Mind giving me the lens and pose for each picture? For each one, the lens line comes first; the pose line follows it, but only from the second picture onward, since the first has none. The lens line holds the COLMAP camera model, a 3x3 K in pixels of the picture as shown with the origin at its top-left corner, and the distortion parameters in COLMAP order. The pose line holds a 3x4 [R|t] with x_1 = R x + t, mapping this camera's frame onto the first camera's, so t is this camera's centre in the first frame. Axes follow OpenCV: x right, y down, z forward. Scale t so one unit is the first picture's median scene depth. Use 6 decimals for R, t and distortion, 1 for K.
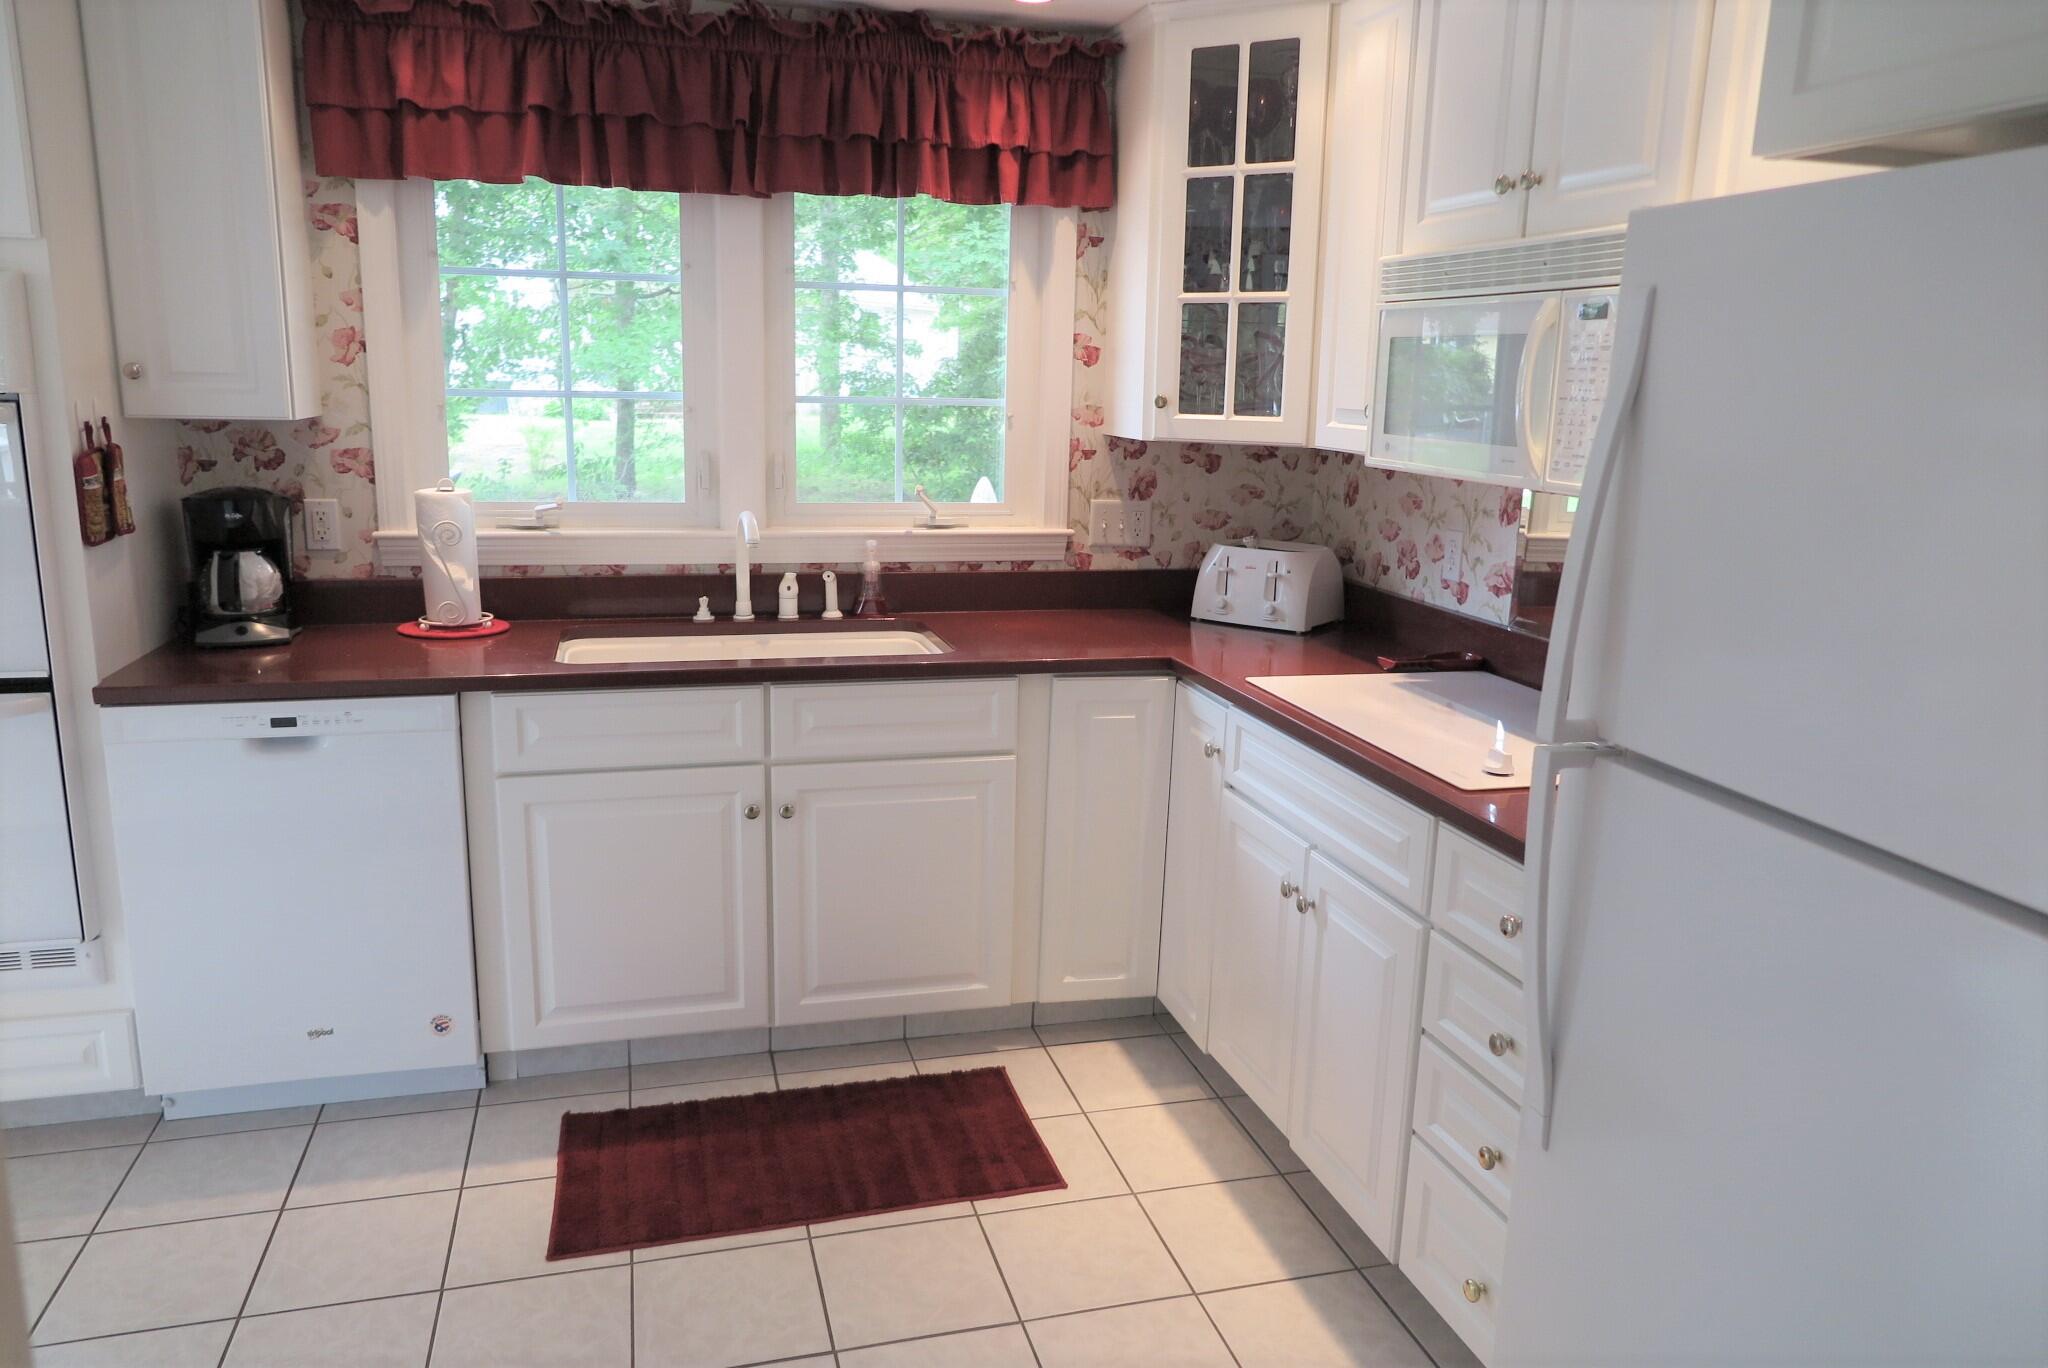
lens RADIAL K [[1383.8, 0, 1024.0], [0, 1383.8, 684.0], [0, 0, 1]] dist [-0.047295, 0.056948]
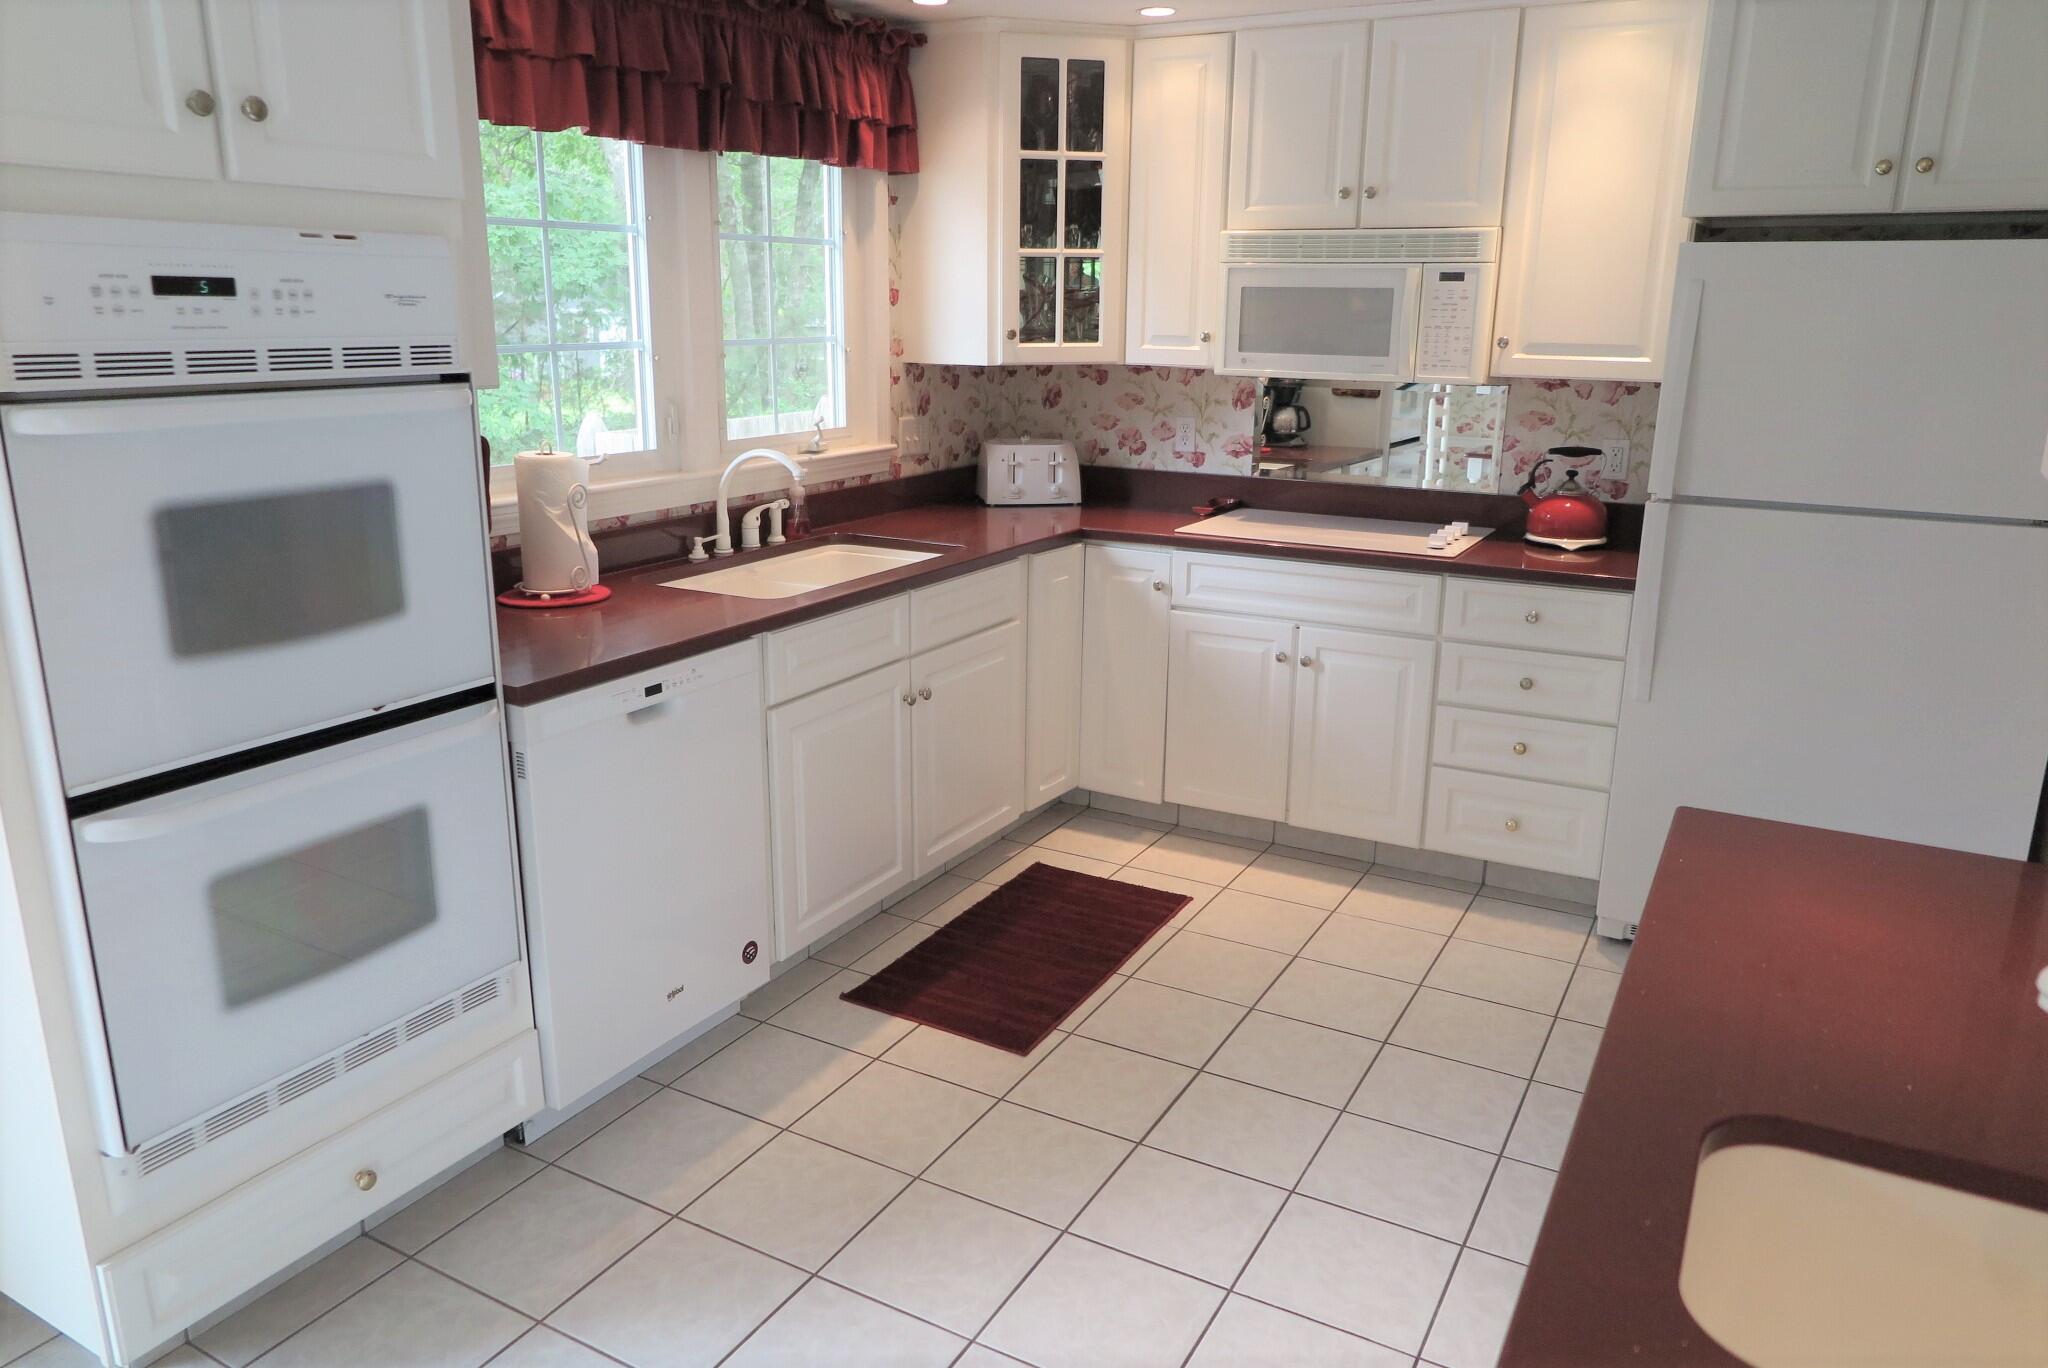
lens RADIAL K [[1411.9, 0, 1016.9], [0, 1411.9, 676.7], [0, 0, 1]] dist [-0.005325, 0.004338]
pose [[0.706508, -0.201409, 0.678440, -0.861016], [0.162683, 0.979196, 0.121281, -0.052089], [-0.688753, 0.024684, 0.724576, 0.056111]]
